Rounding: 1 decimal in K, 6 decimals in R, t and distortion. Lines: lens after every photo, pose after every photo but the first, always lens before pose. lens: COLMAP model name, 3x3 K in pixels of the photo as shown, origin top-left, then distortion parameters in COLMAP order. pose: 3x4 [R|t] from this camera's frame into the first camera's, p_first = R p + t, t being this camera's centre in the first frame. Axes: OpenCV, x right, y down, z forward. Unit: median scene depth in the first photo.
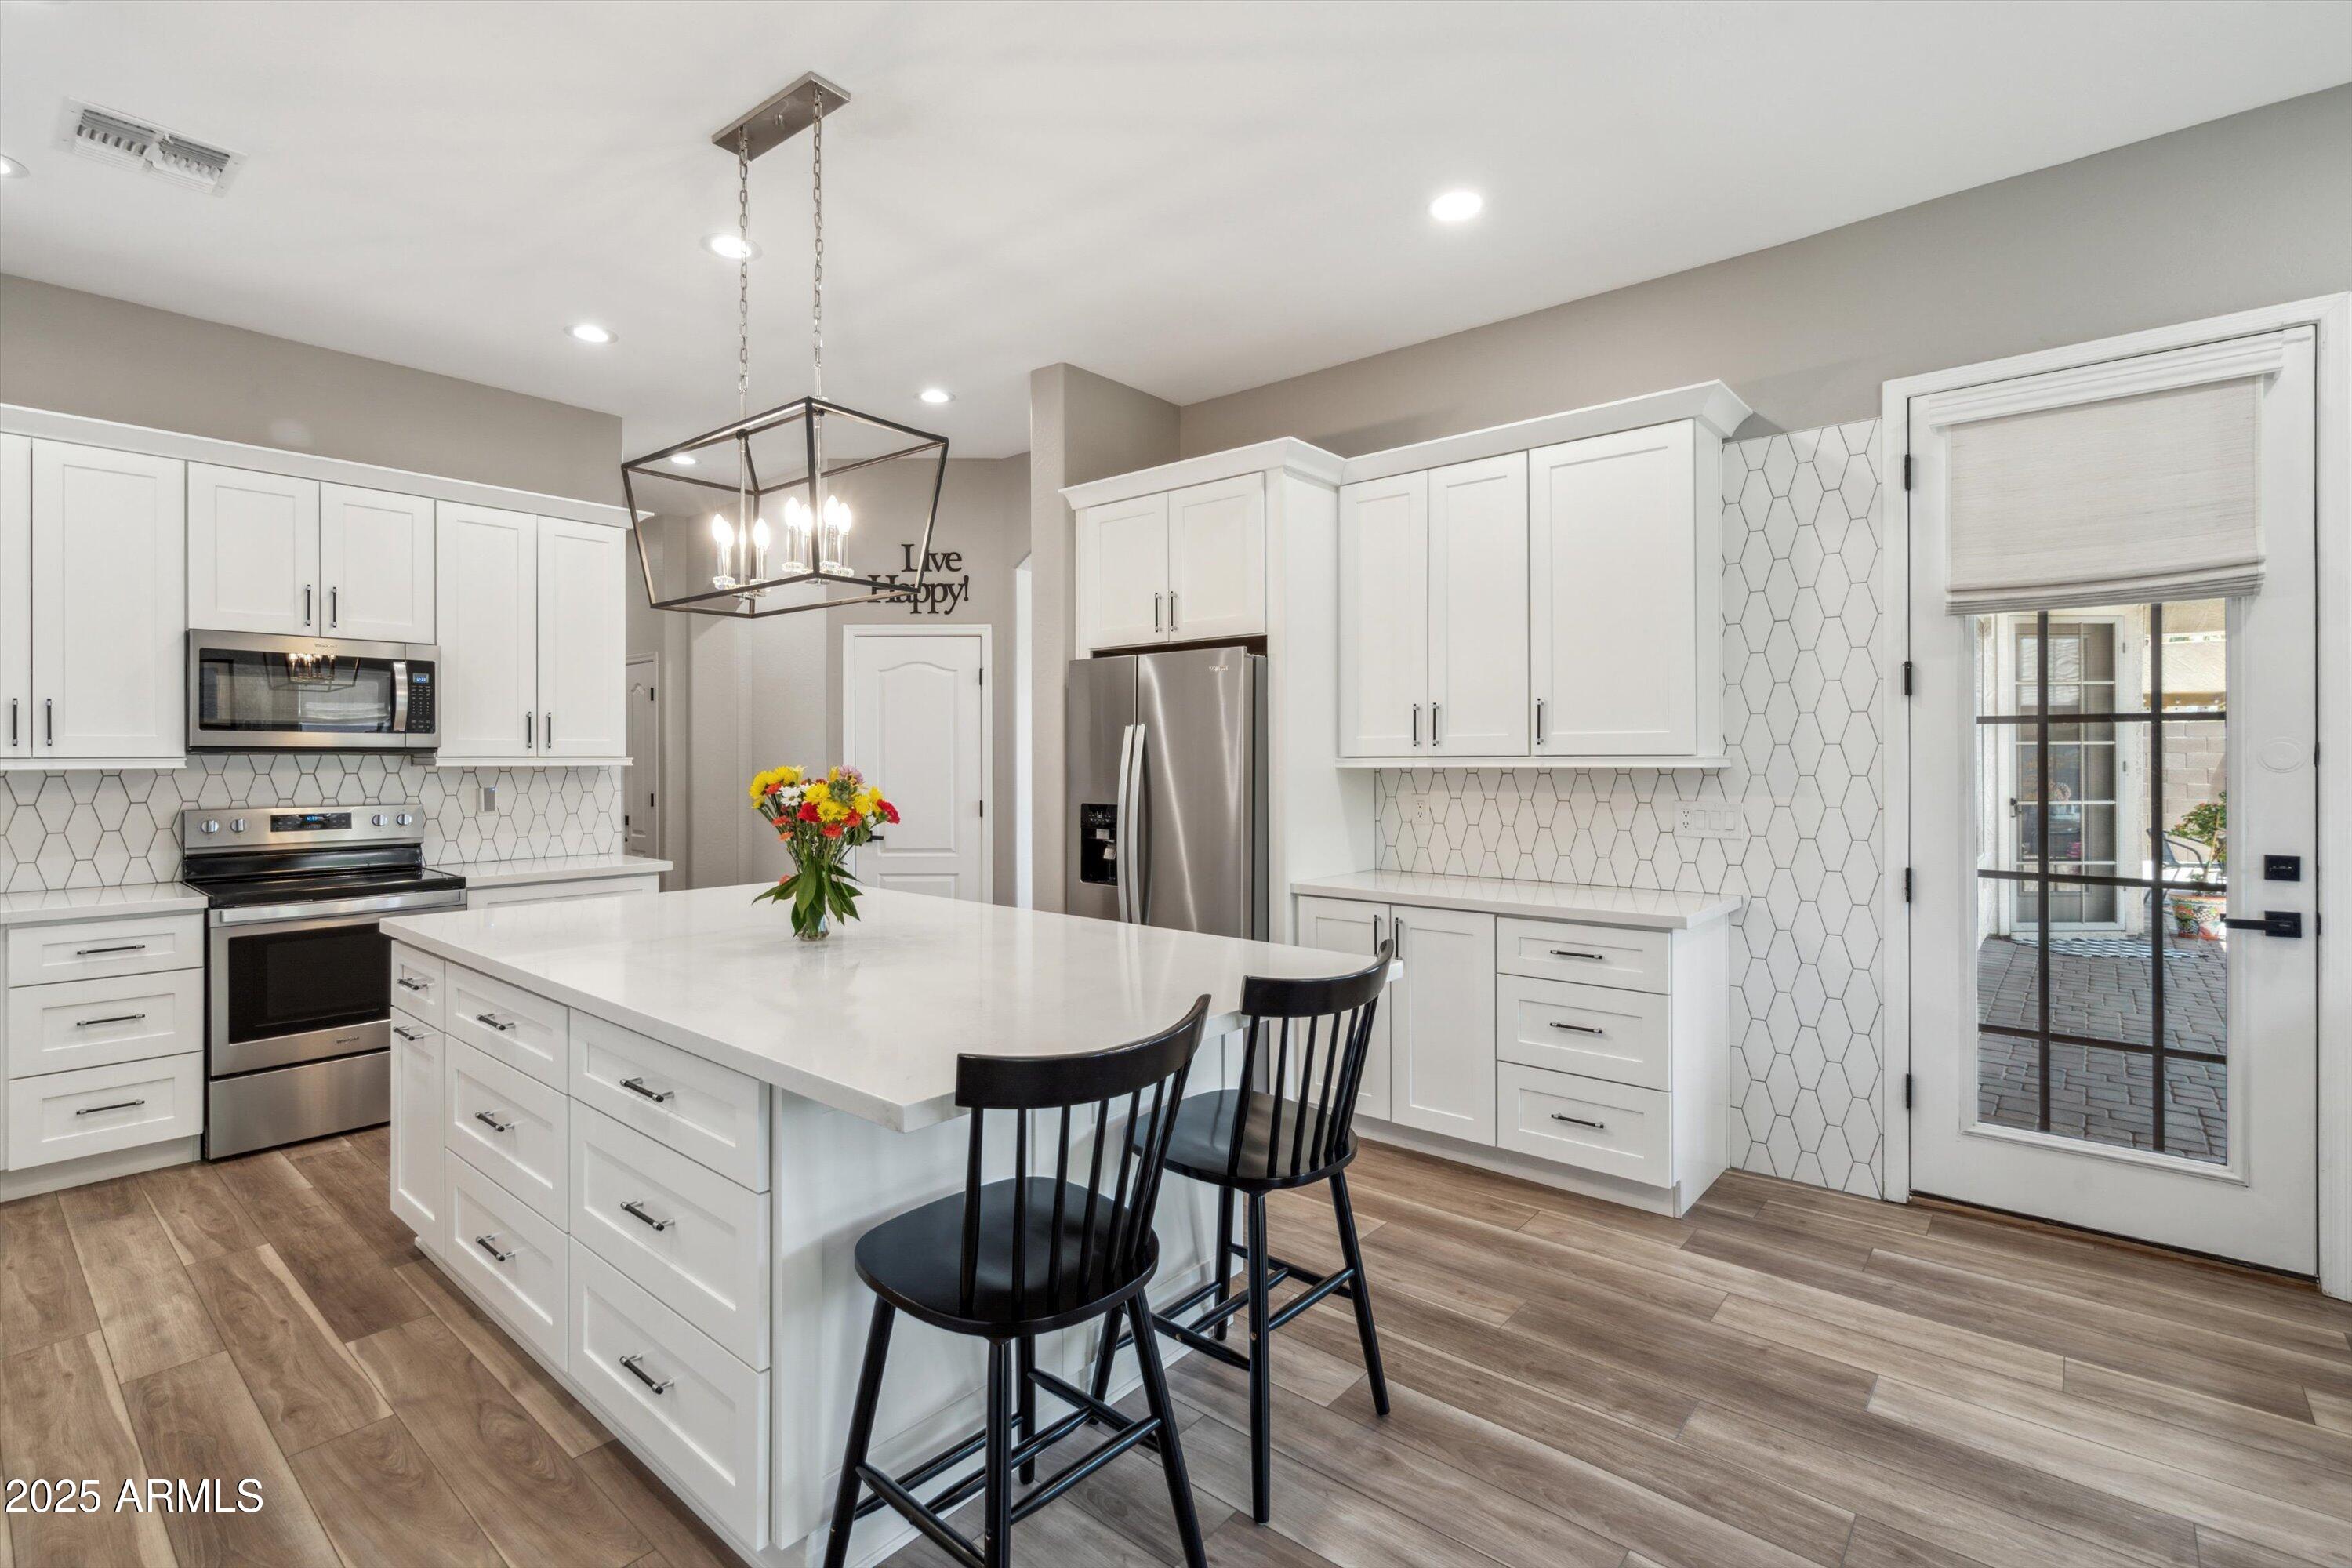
lens RADIAL K [[1078.2, 0, 1166.8], [0, 1078.2, 756.7], [0, 0, 1]] dist [-0.001648, 0.001124]
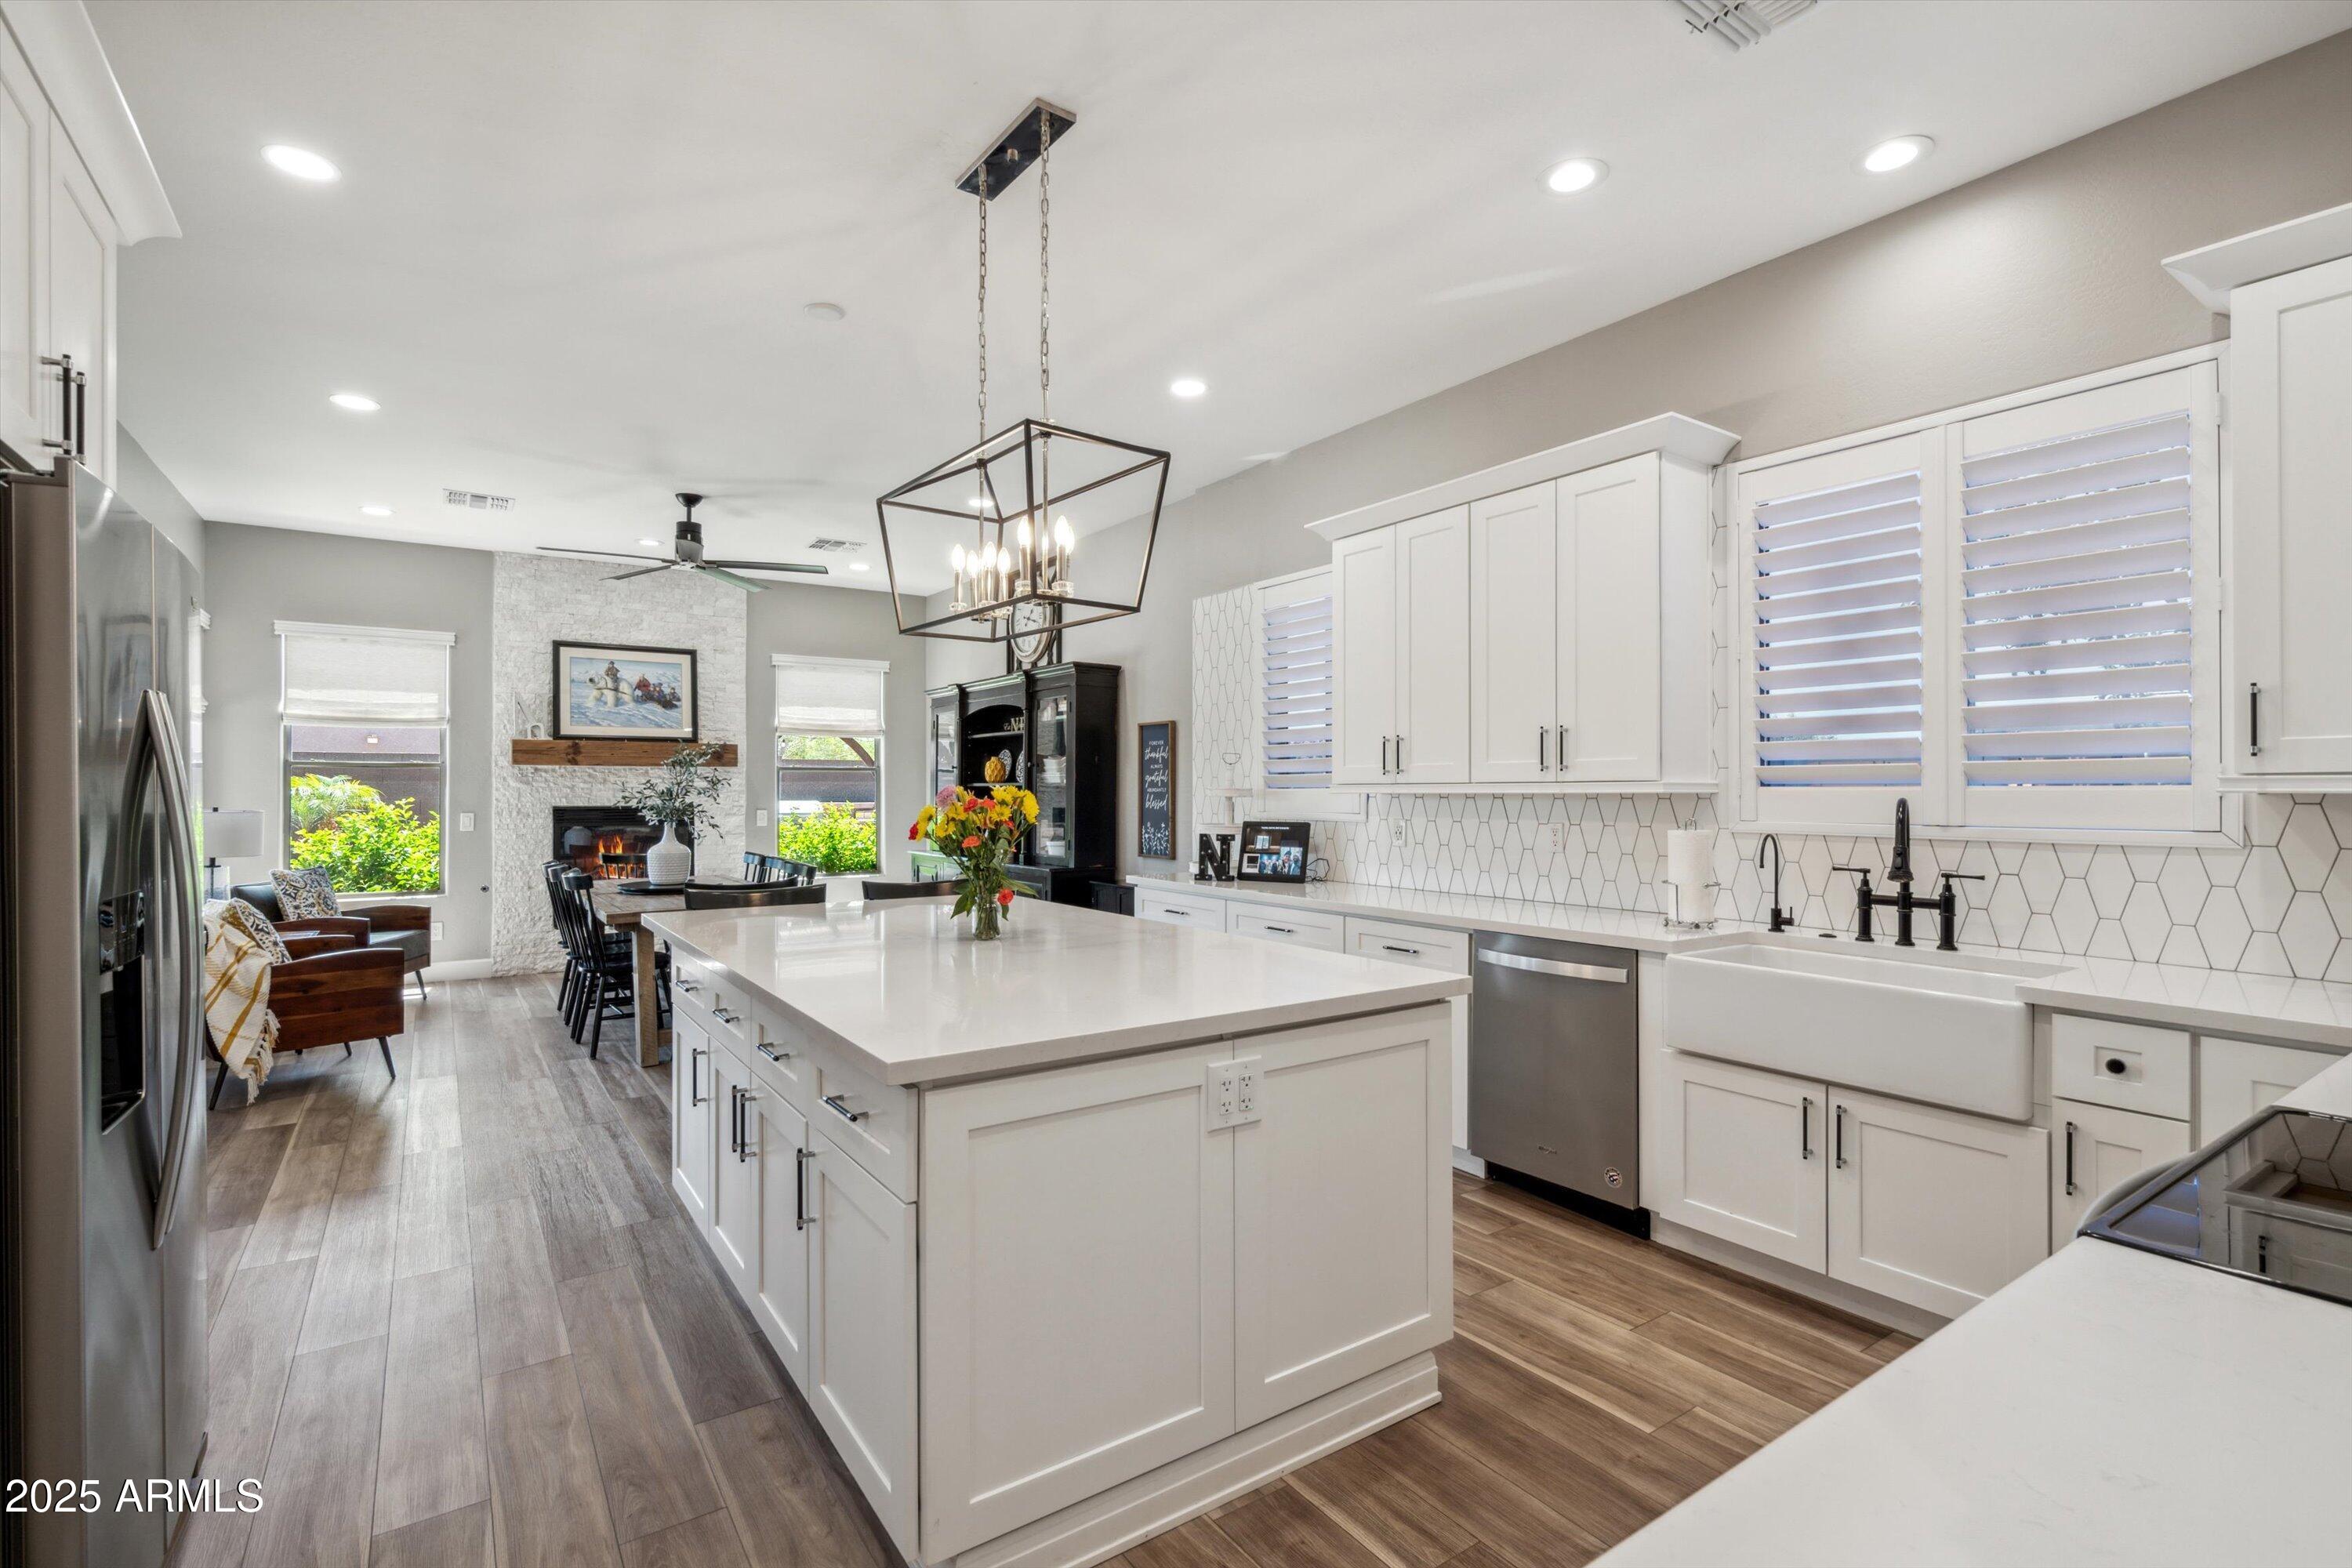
lens RADIAL K [[1078.2, 0, 1169.6], [0, 1078.2, 792.2], [0, 0, 1]] dist [-0.001648, 0.001124]
pose [[-0.965489, 0.000210, 0.260442, -0.585100], [0.000753, 0.999998, 0.001985, 0.009610], [-0.260441, 0.002113, -0.965487, 1.481697]]
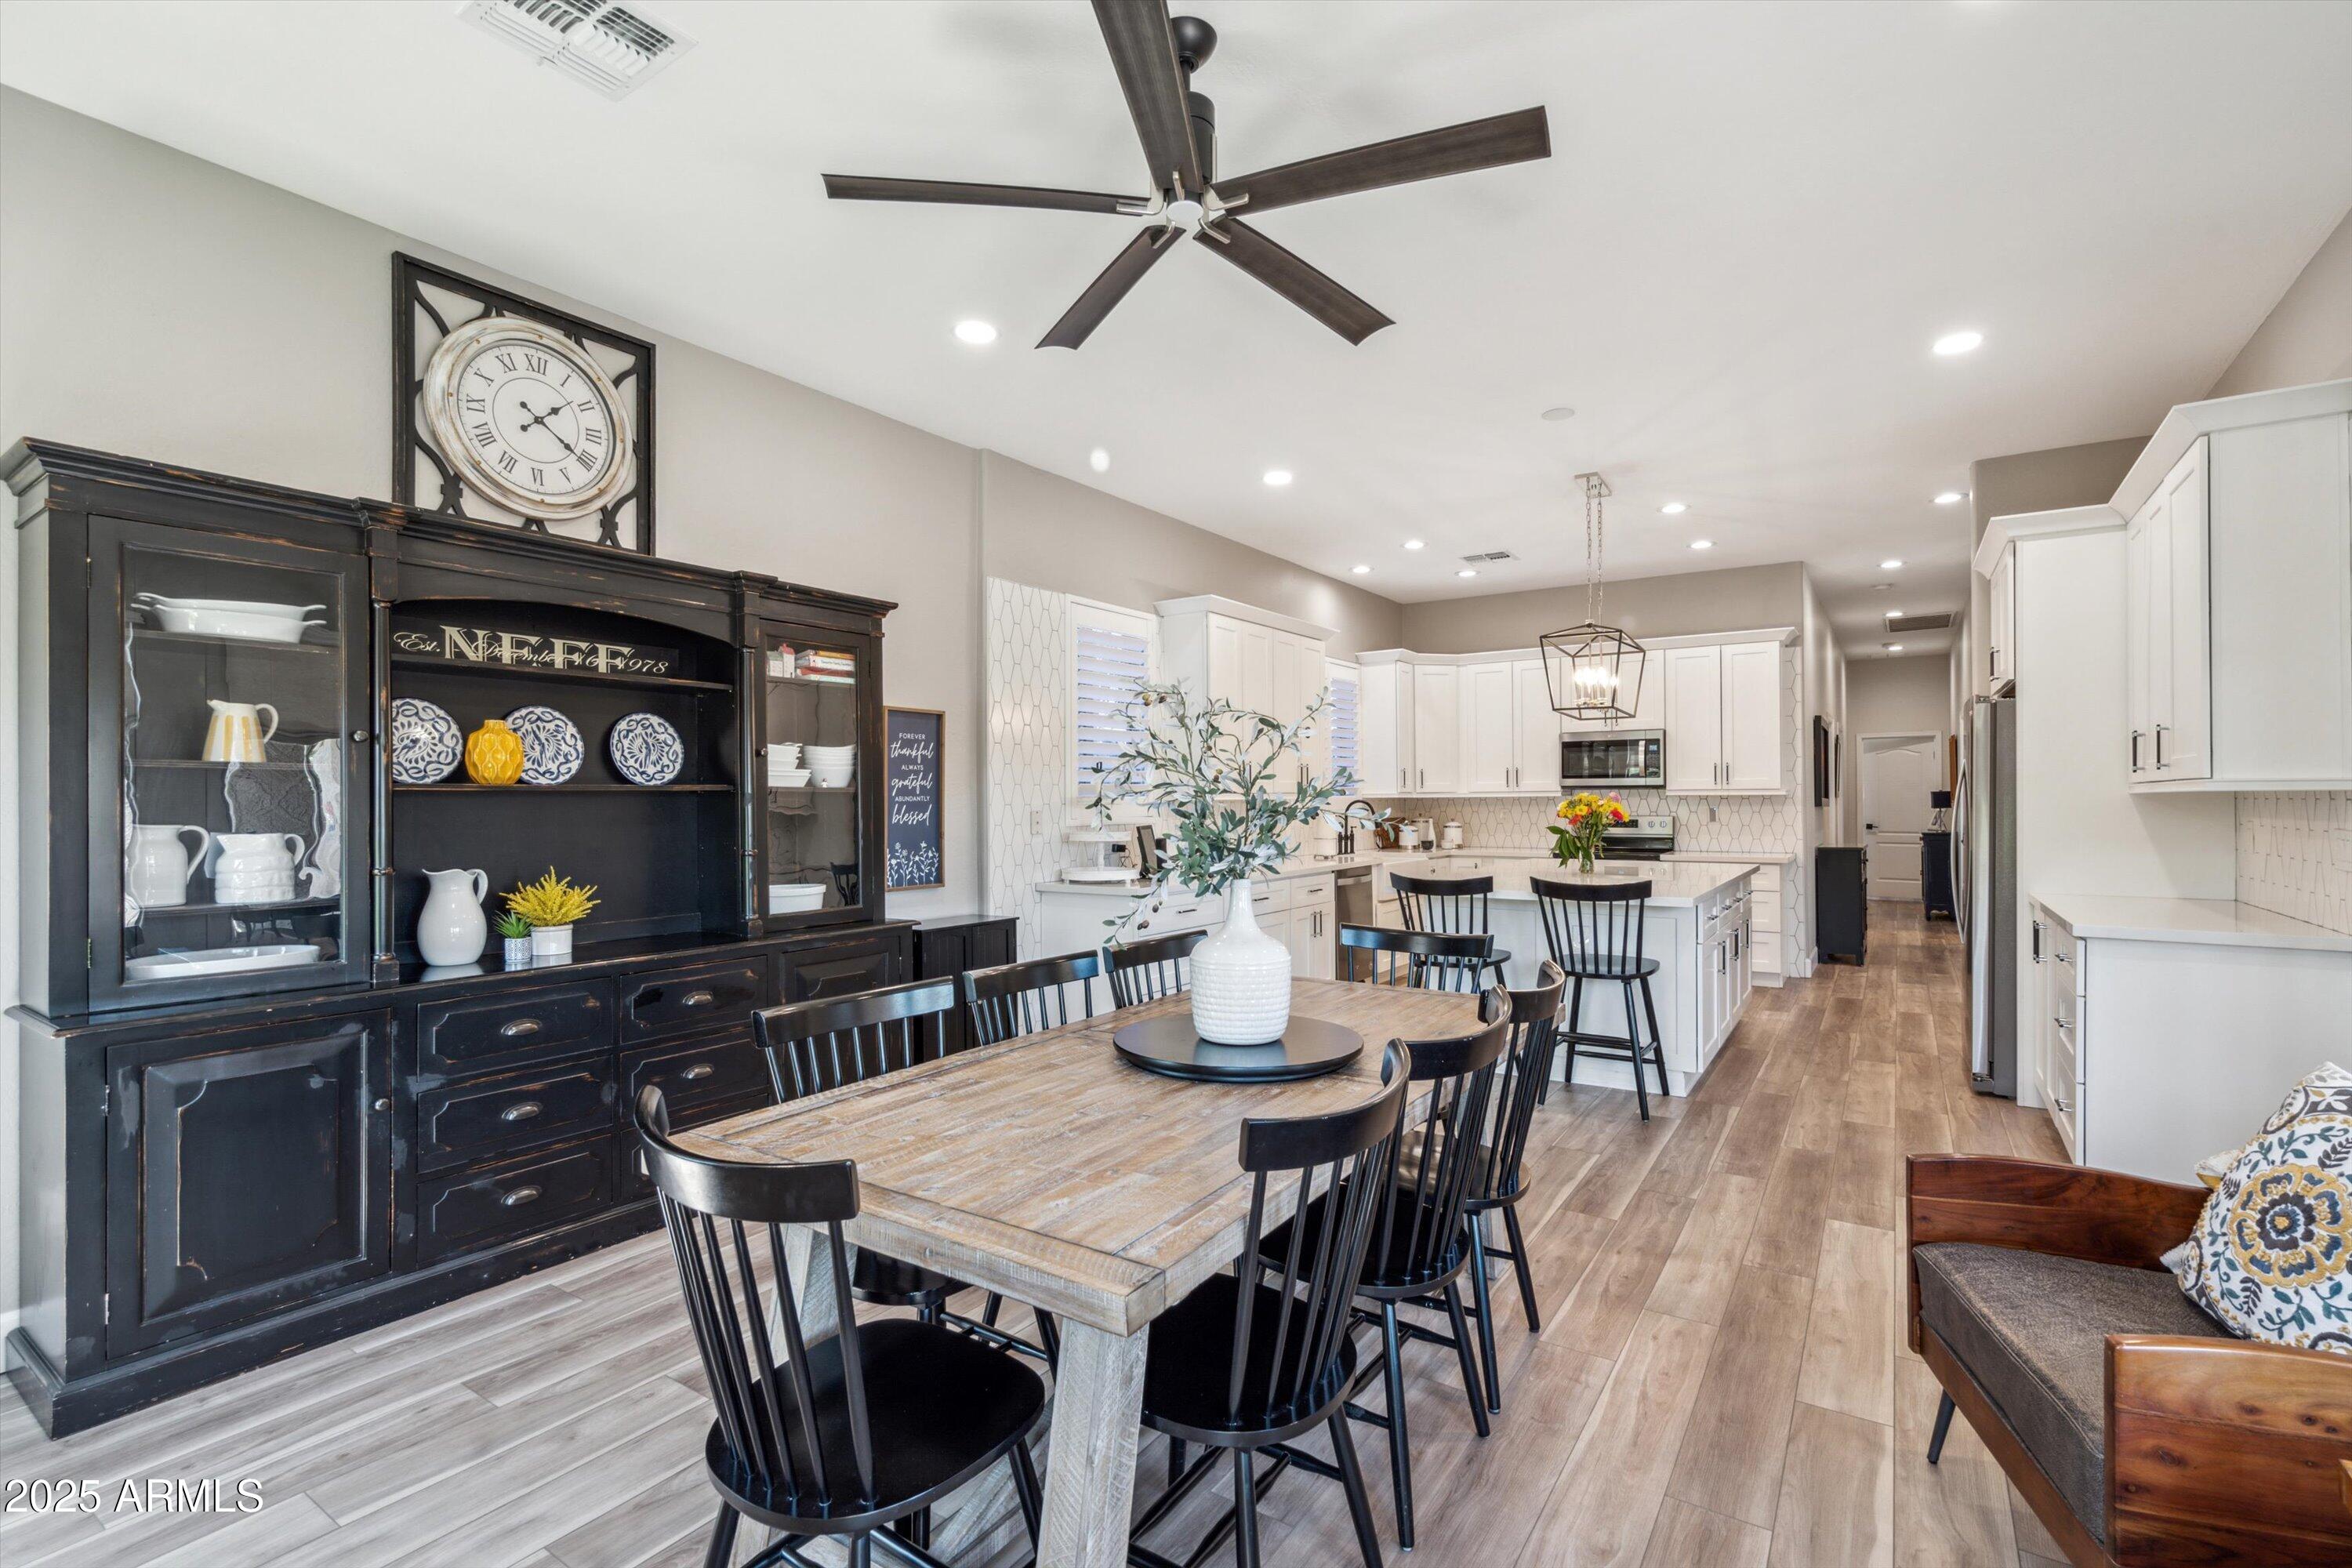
lens RADIAL K [[1078.2, 0, 1187.9], [0, 1078.2, 784.8], [0, 0, 1]] dist [-0.001648, 0.001124]
pose [[0.124028, -0.013455, -0.992187, 1.245312], [0.006511, 0.999898, -0.012745, 0.011357], [0.992257, -0.004880, 0.124103, -0.038941]]
